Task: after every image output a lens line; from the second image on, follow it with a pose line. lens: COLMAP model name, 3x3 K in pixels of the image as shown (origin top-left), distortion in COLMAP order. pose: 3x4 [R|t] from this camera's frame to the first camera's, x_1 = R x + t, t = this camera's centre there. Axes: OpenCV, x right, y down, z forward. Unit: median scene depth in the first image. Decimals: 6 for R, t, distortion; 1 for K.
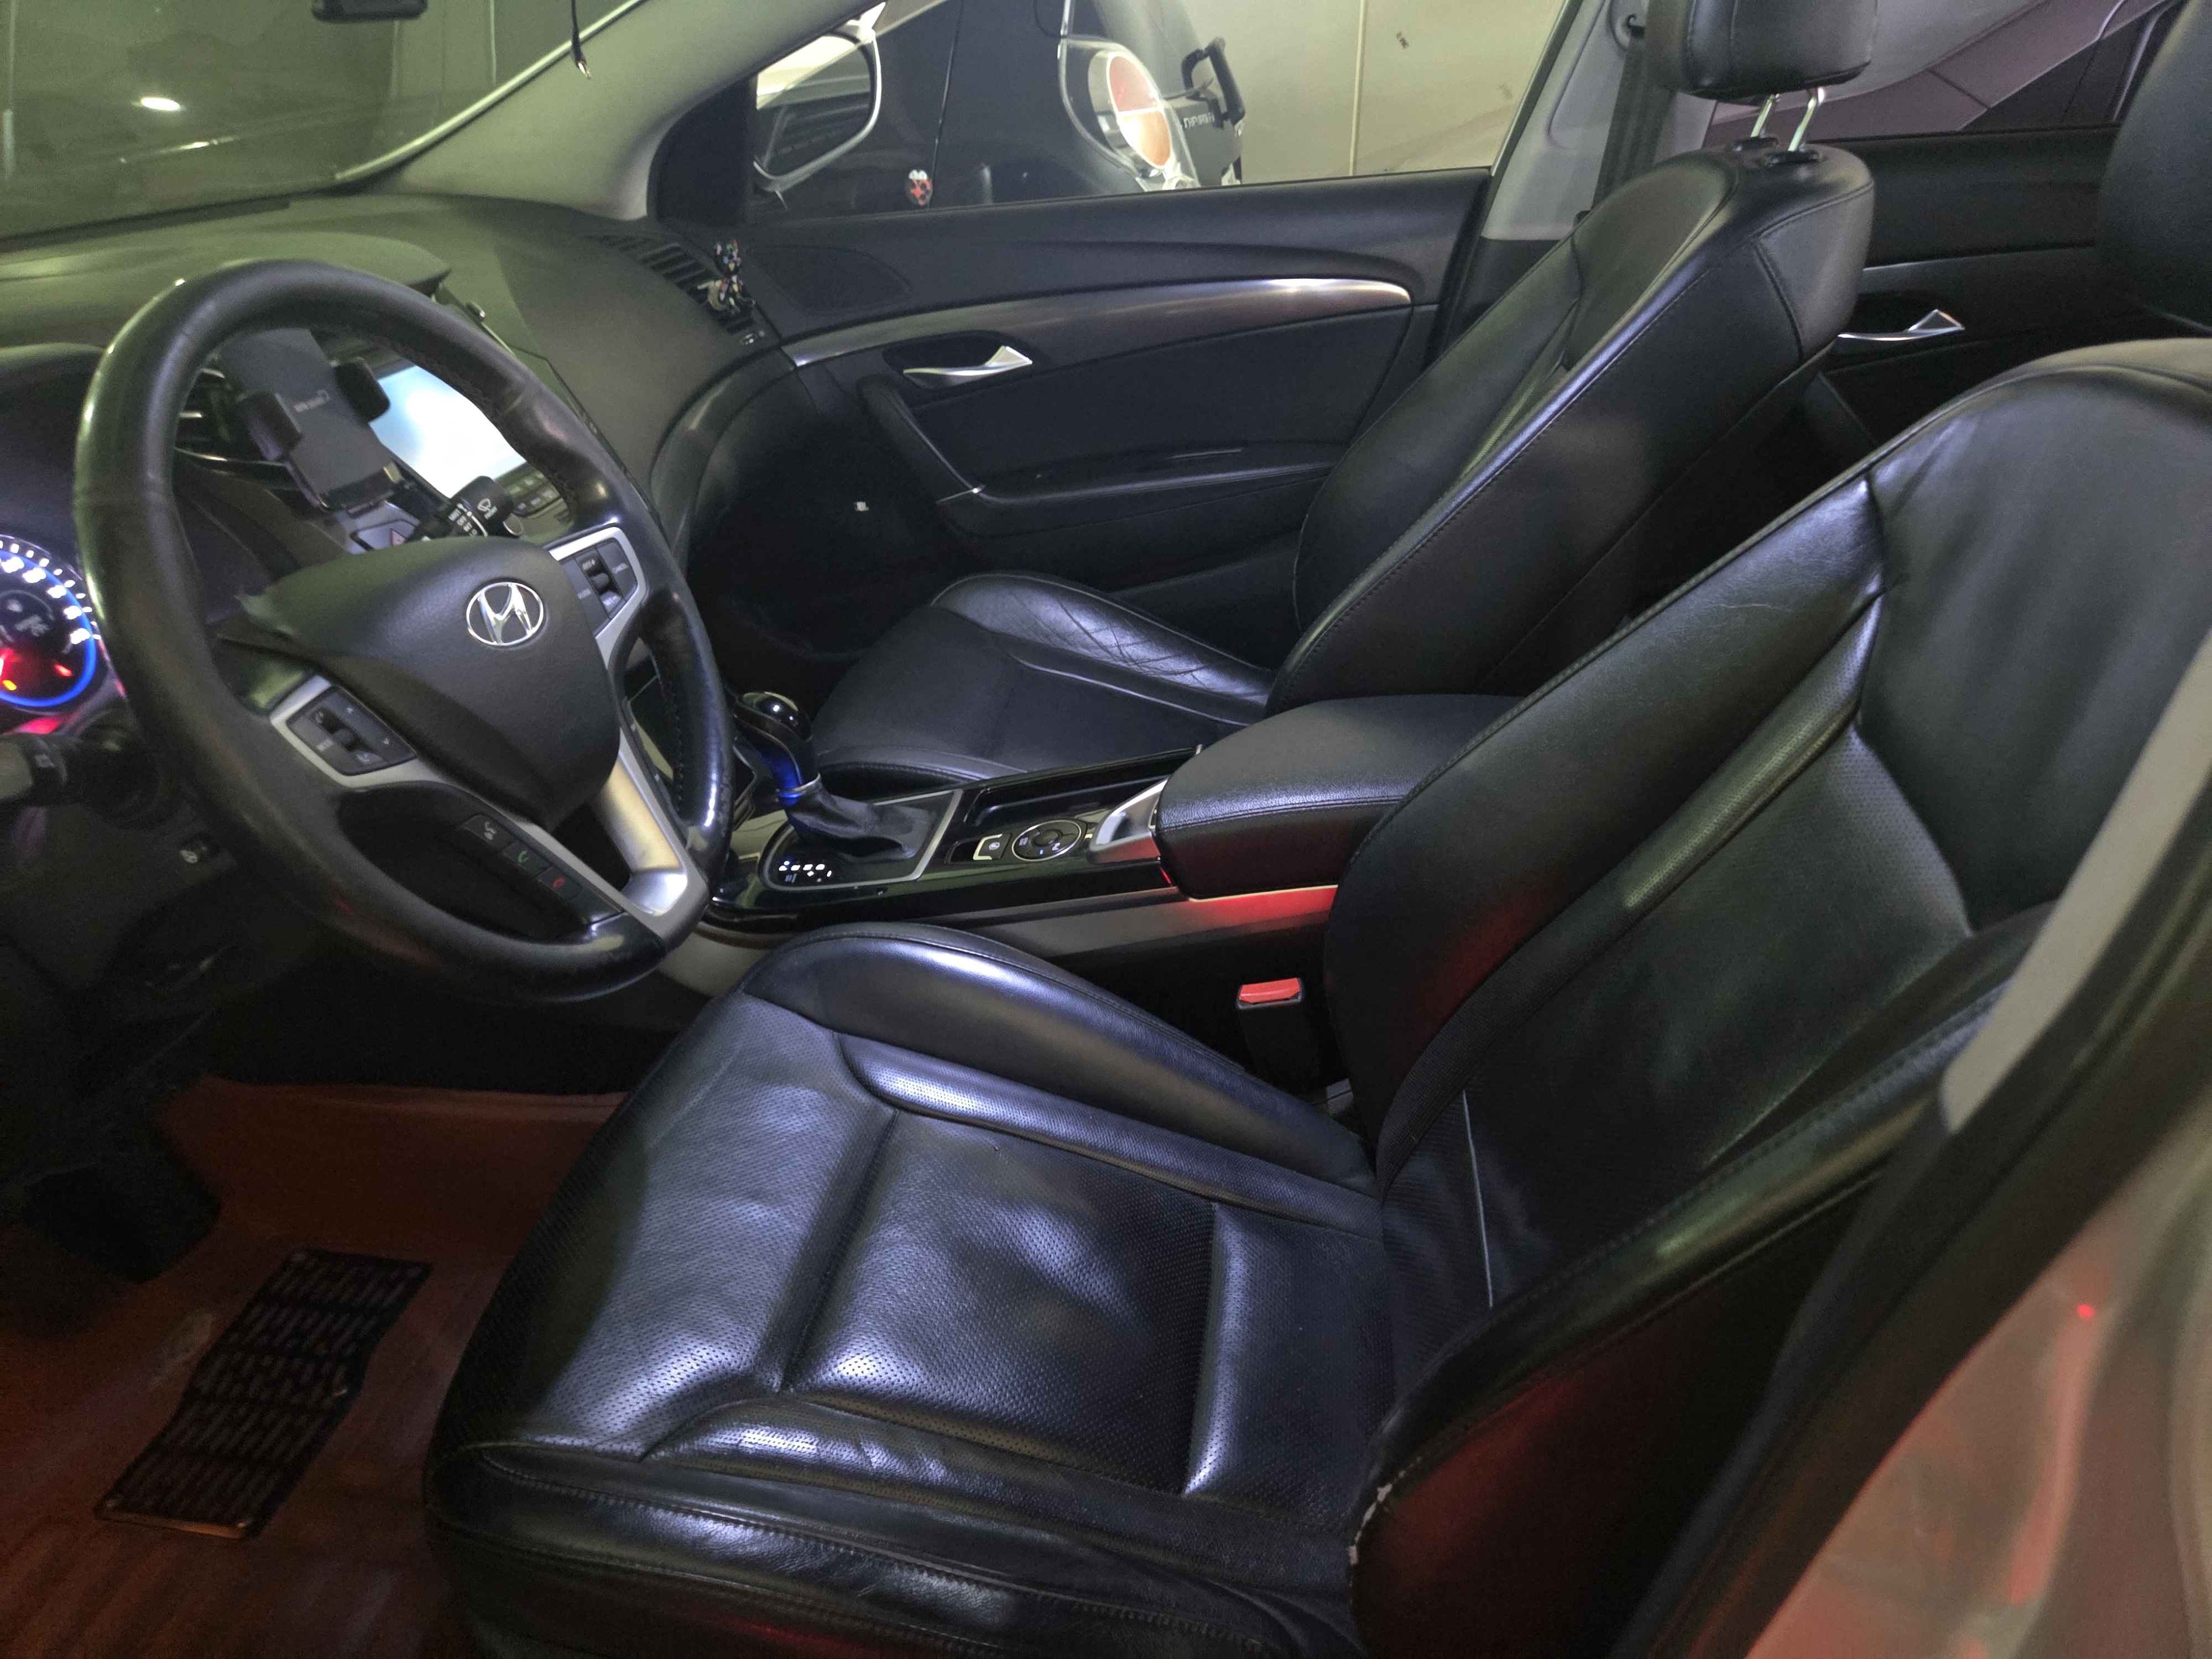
lens RADIAL K [[1461.0, 0, 1119.1], [0, 1461.0, 809.8], [0, 0, 1]] dist [0.075938, -0.065711]
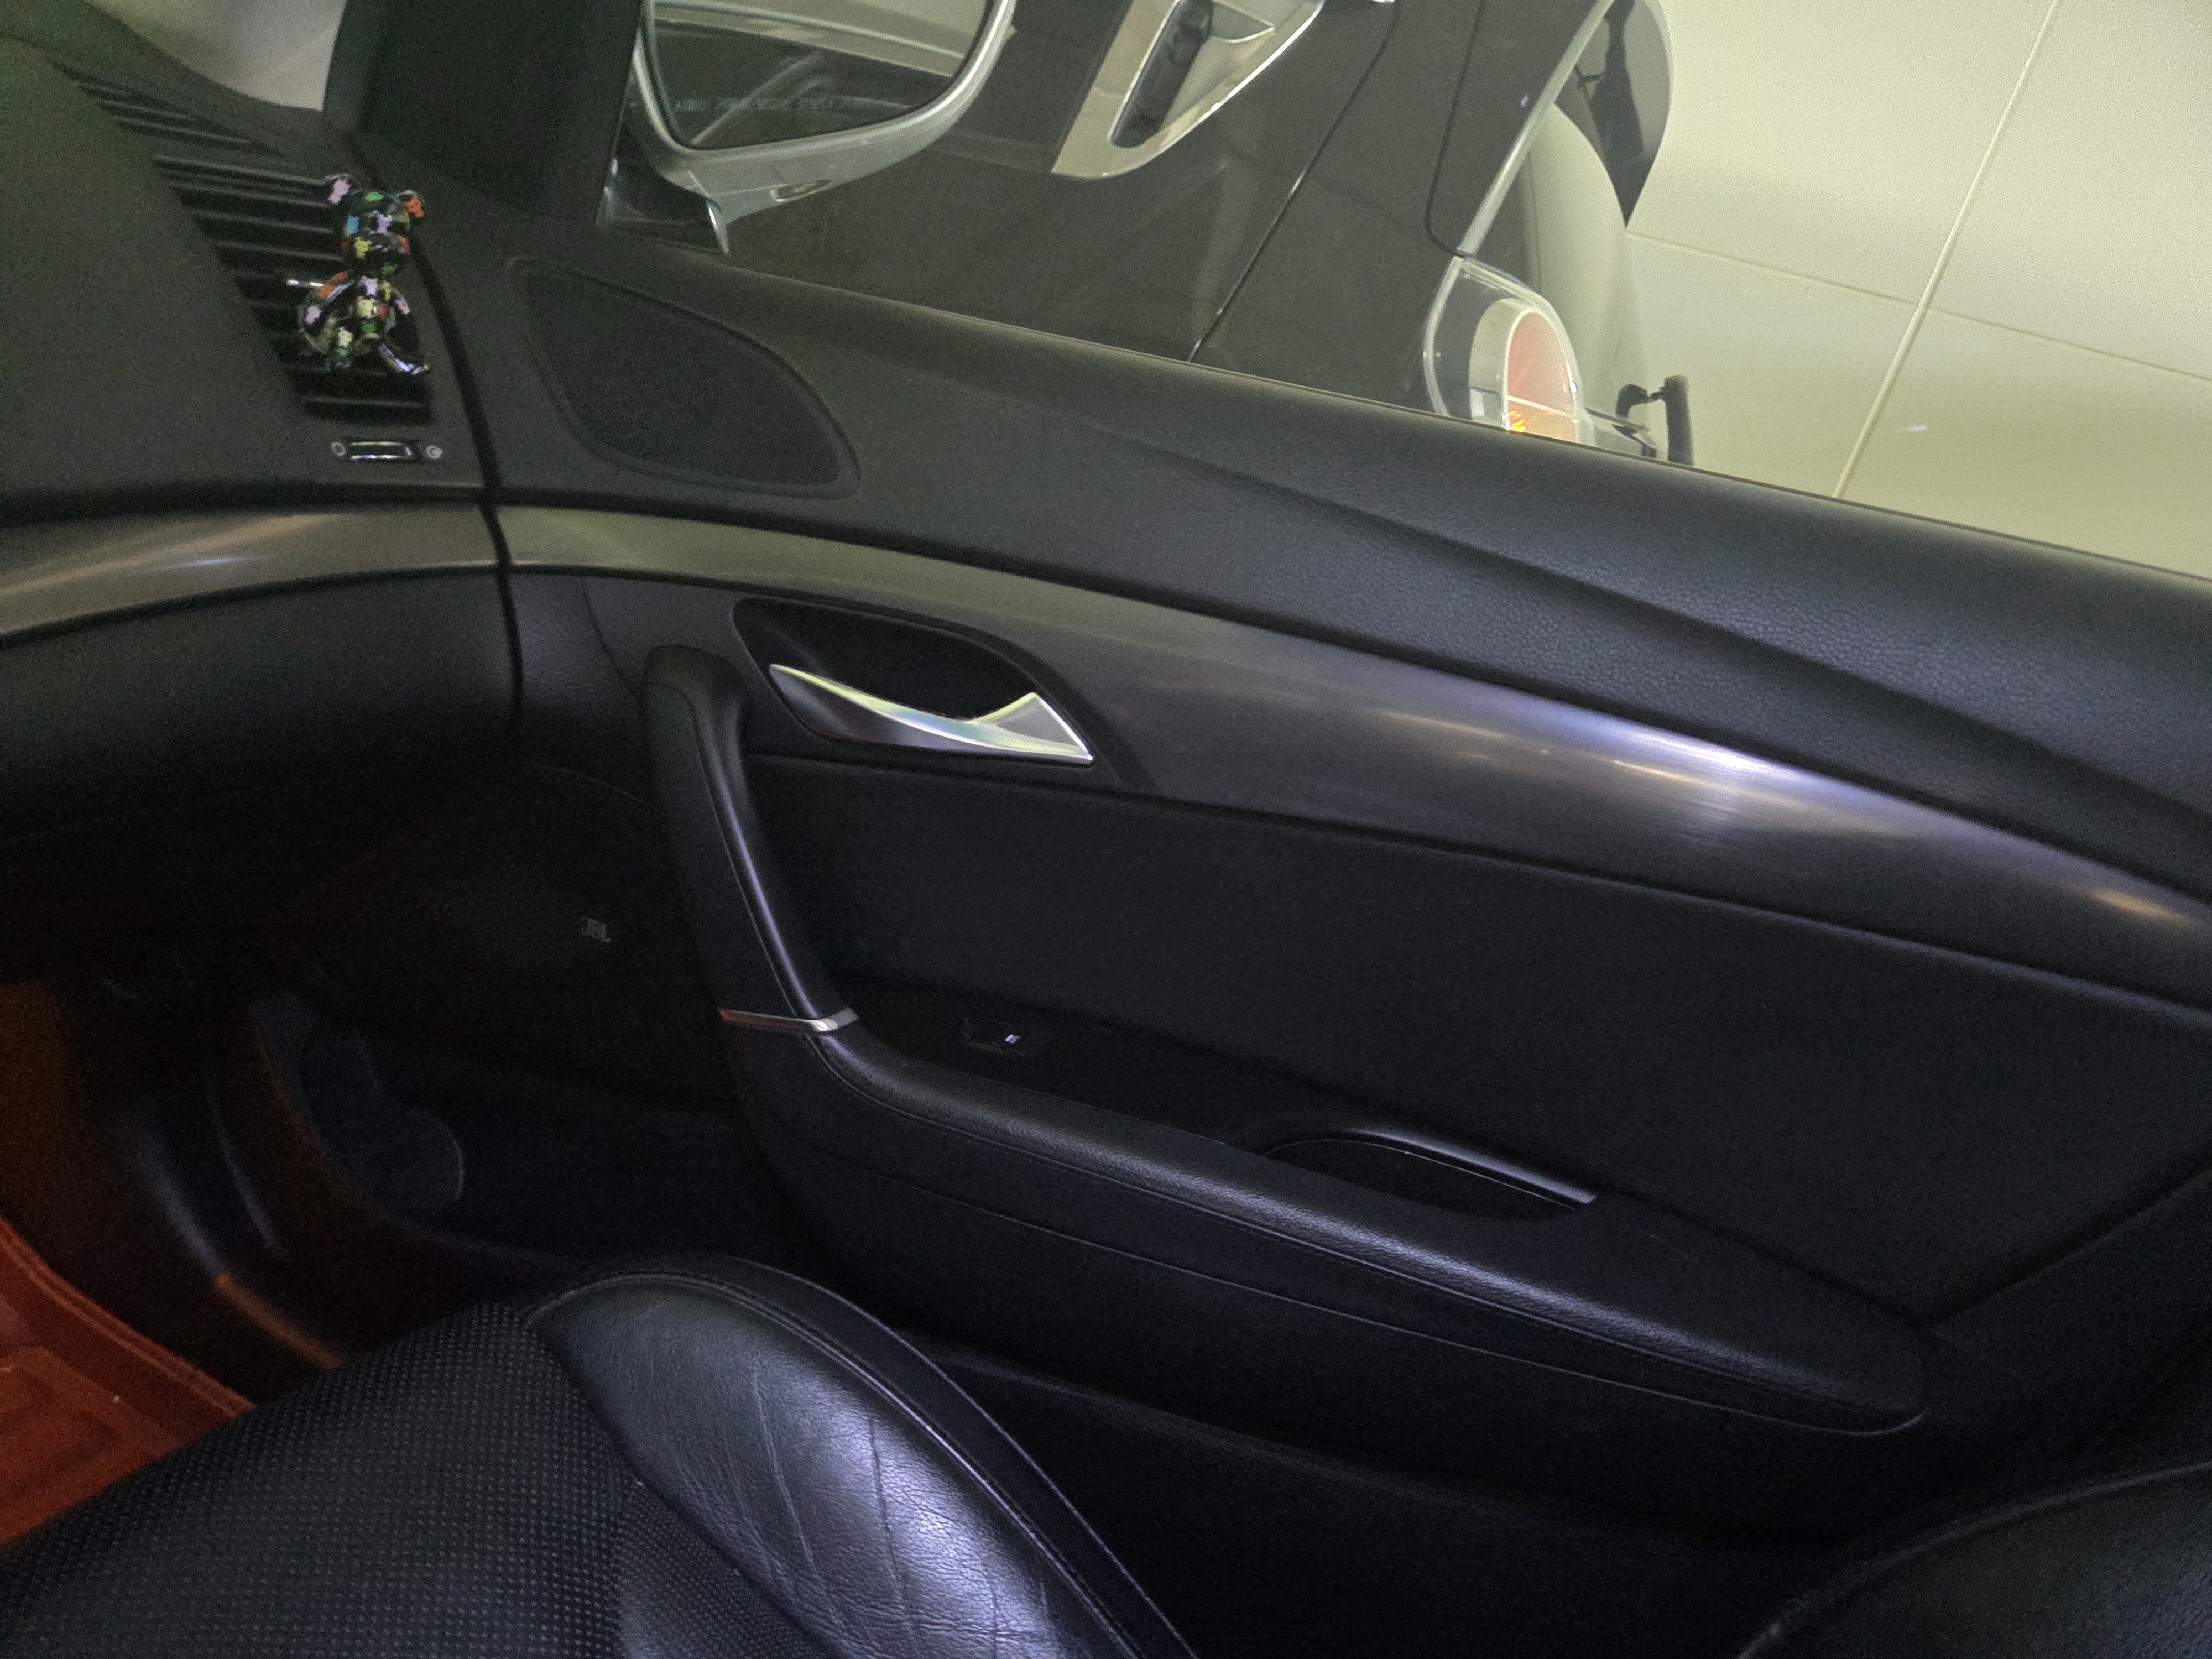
lens RADIAL K [[1487.5, 0, 1106.0], [0, 1487.5, 829.5], [0, 0, 1]] dist [0.035111, -0.031092]
pose [[0.925600, 0.344137, -0.157588, 0.007312], [-0.368063, 0.915461, -0.162670, -0.227731], [0.088285, 0.208570, 0.974015, 0.641212]]
